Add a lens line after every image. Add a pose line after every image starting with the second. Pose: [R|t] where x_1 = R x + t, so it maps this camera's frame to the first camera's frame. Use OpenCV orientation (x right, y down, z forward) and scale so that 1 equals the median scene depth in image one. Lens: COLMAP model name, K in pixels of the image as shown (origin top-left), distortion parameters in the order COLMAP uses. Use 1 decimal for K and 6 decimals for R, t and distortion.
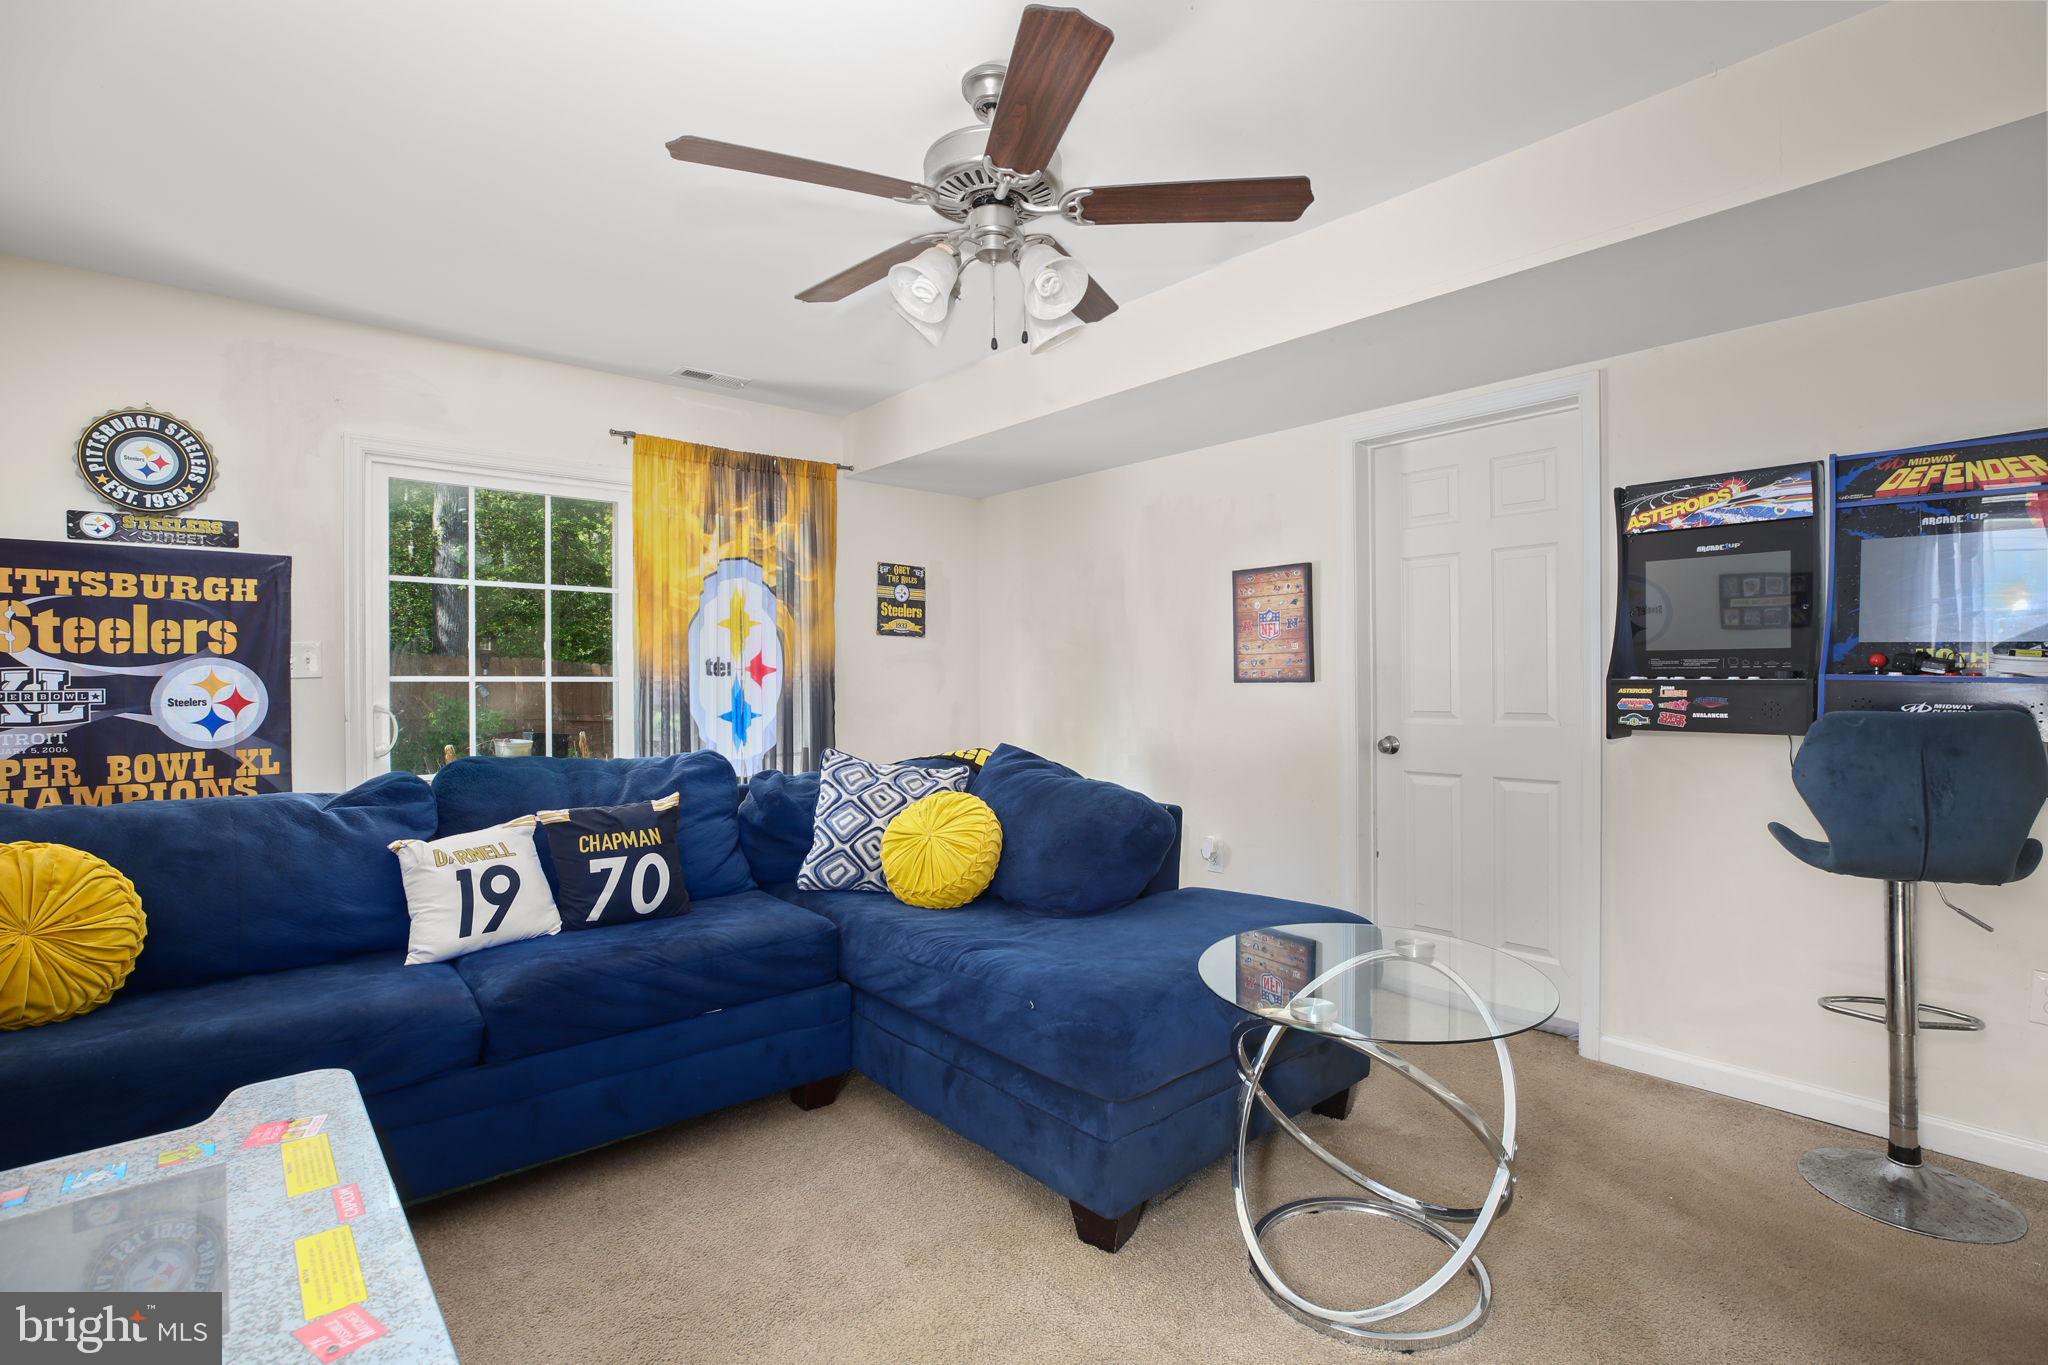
lens RADIAL K [[956.3, 0, 1039.4], [0, 956.3, 676.8], [0, 0, 1]] dist [-0.003022, -0.000436]
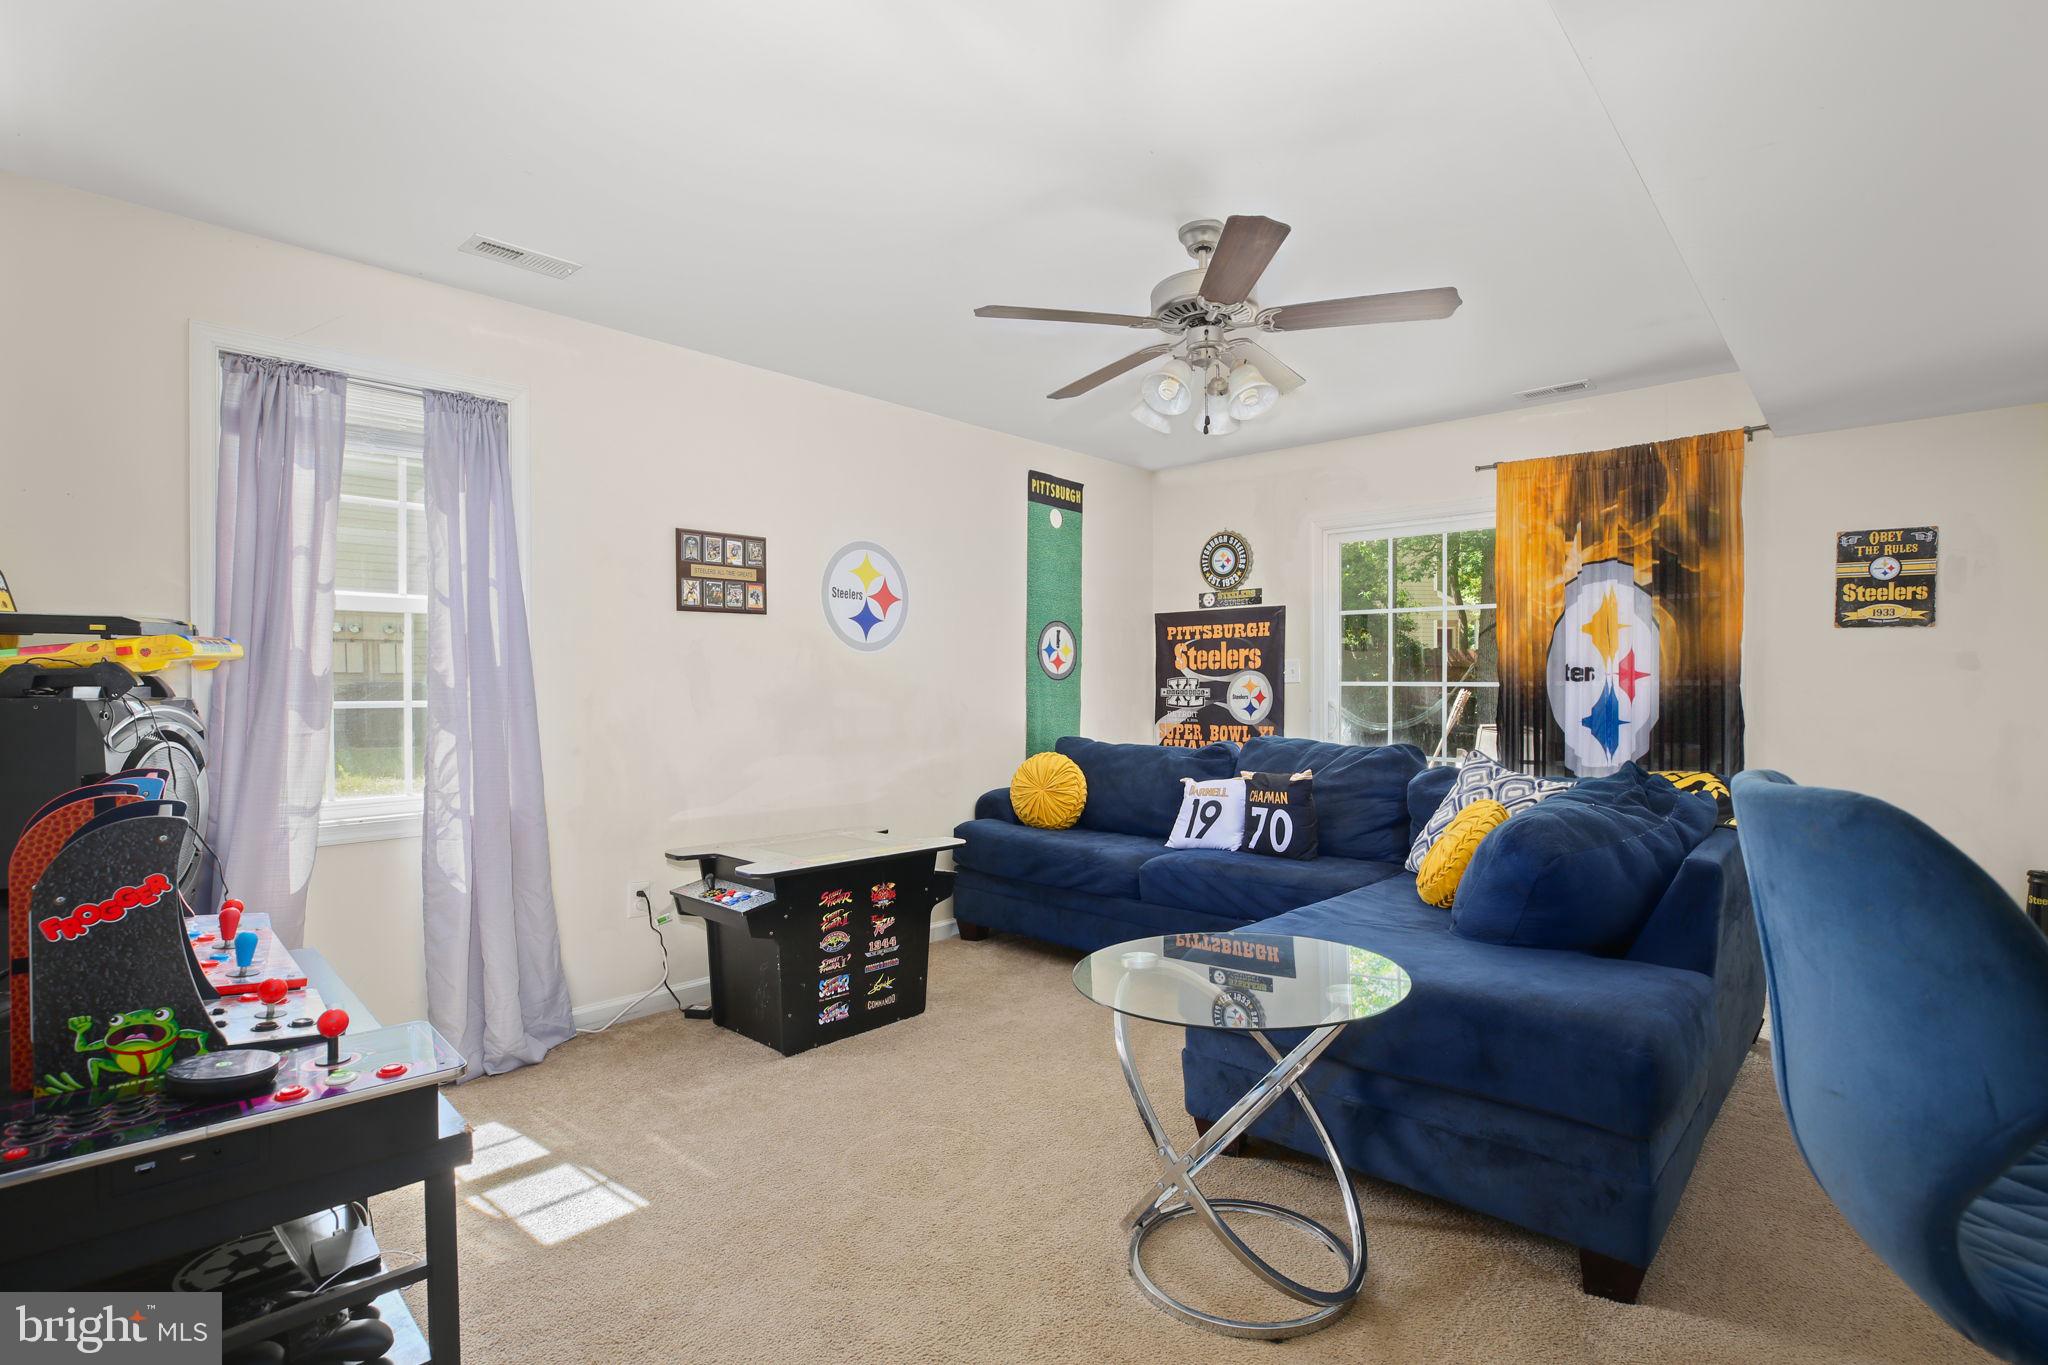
lens RADIAL K [[1015.3, 0, 1033.8], [0, 1015.3, 684.5], [0, 0, 1]] dist [-0.003614, -0.000382]
pose [[0.116460, 0.002386, -0.993193, 0.891943], [-0.000393, 0.999997, 0.002356, 0.000376], [0.993195, 0.000116, 0.116461, 0.418483]]
